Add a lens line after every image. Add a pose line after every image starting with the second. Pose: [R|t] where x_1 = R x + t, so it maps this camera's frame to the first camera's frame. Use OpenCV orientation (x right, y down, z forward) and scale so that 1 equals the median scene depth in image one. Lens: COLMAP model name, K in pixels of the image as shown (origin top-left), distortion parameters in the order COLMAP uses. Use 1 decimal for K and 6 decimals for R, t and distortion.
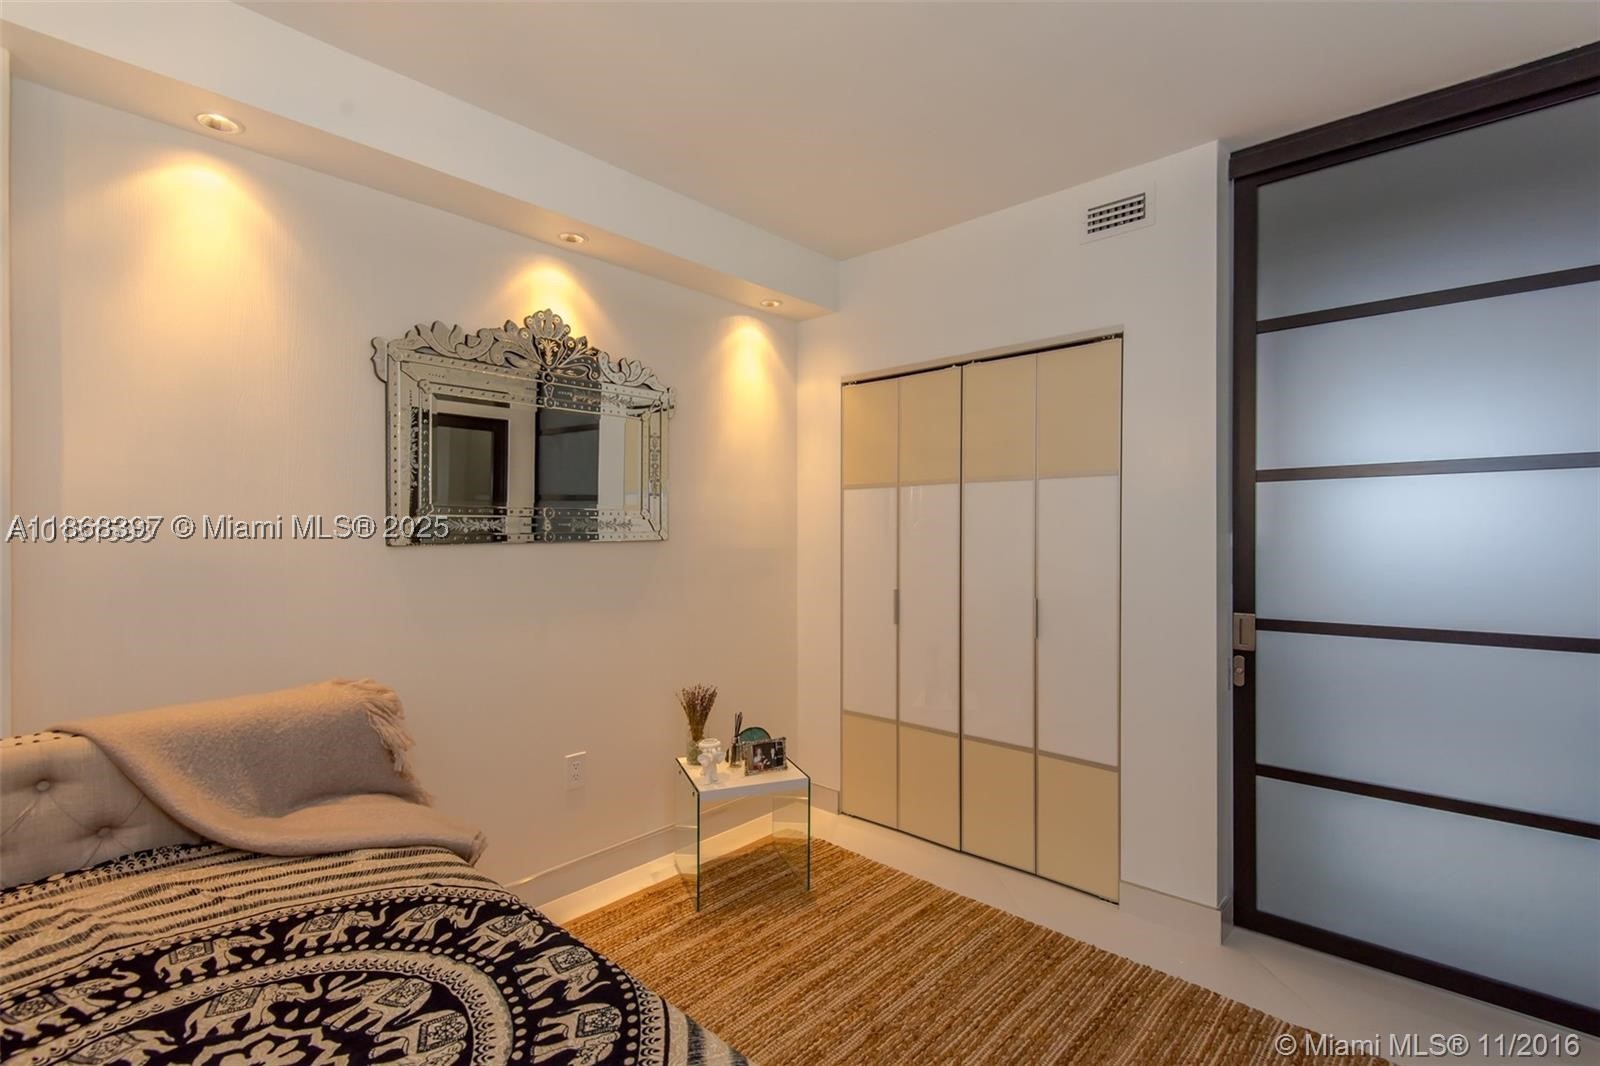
lens RADIAL K [[743.2, 0, 789.7], [0, 743.2, 524.6], [0, 0, 1]] dist [0.033103, -0.002544]
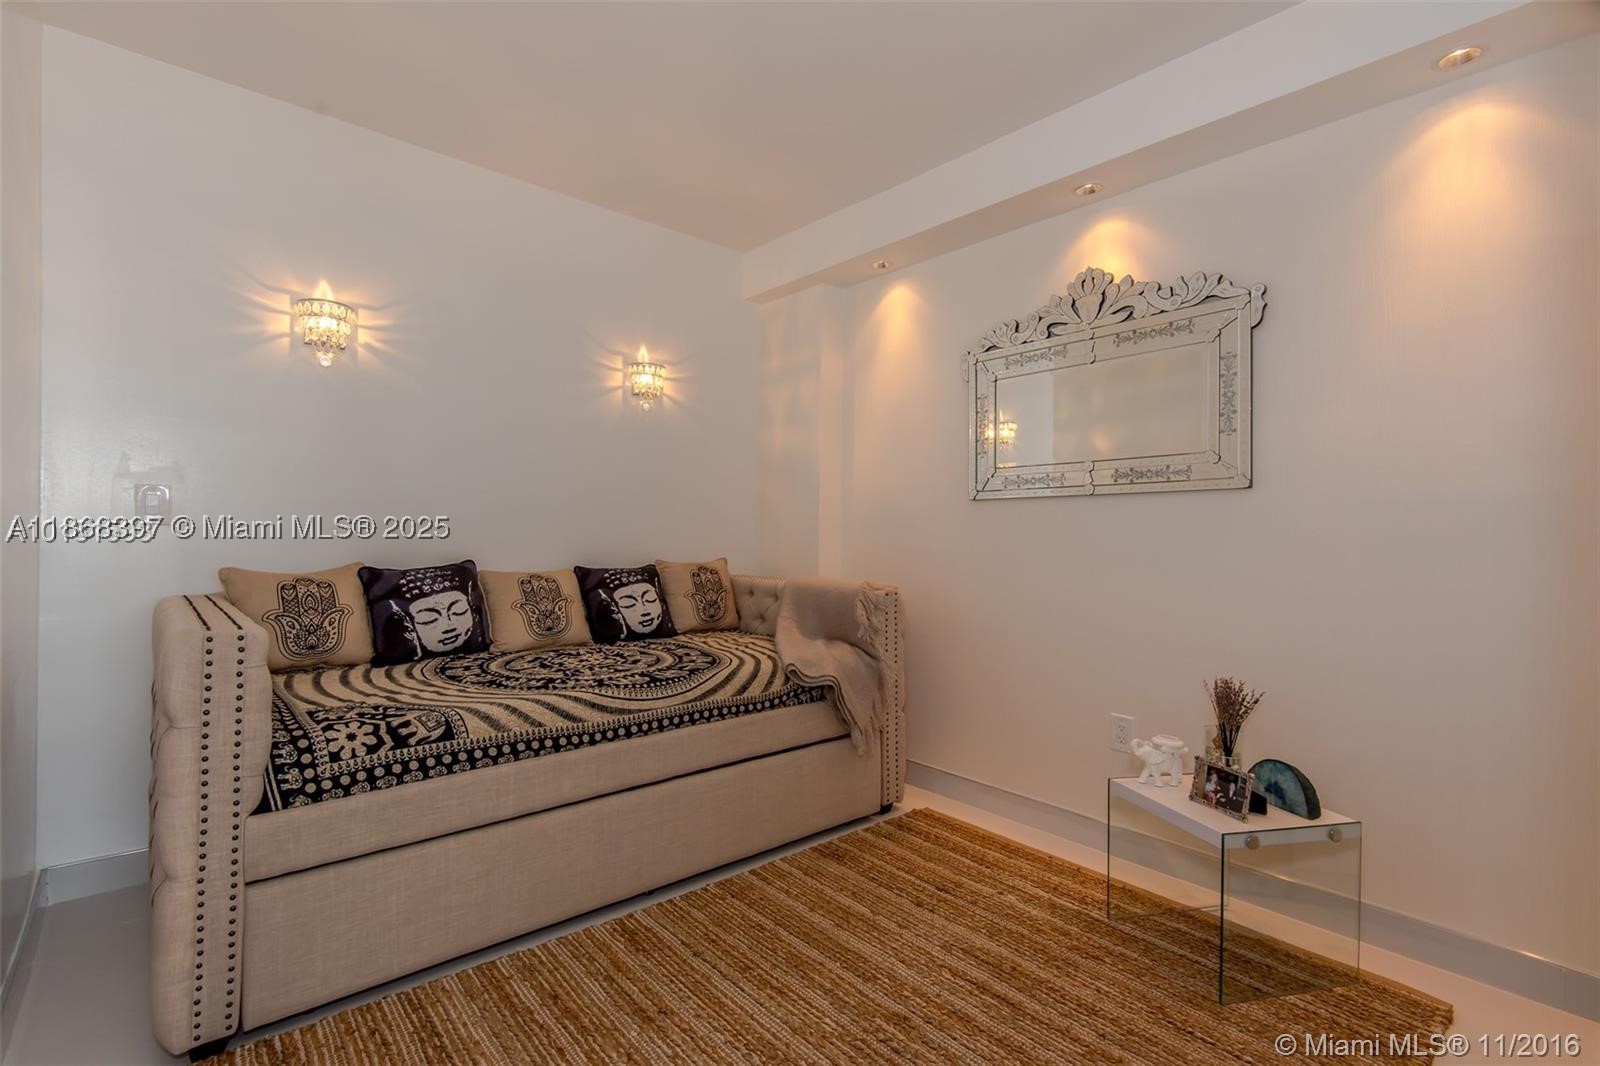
lens RADIAL K [[743.2, 0, 799.4], [0, 743.2, 534.2], [0, 0, 1]] dist [0.033103, -0.002544]
pose [[-0.094813, -0.000231, -0.995495, 0.755749], [-0.002521, 0.999997, 0.000008, 0.080645], [0.995492, 0.002511, -0.094813, 0.726140]]
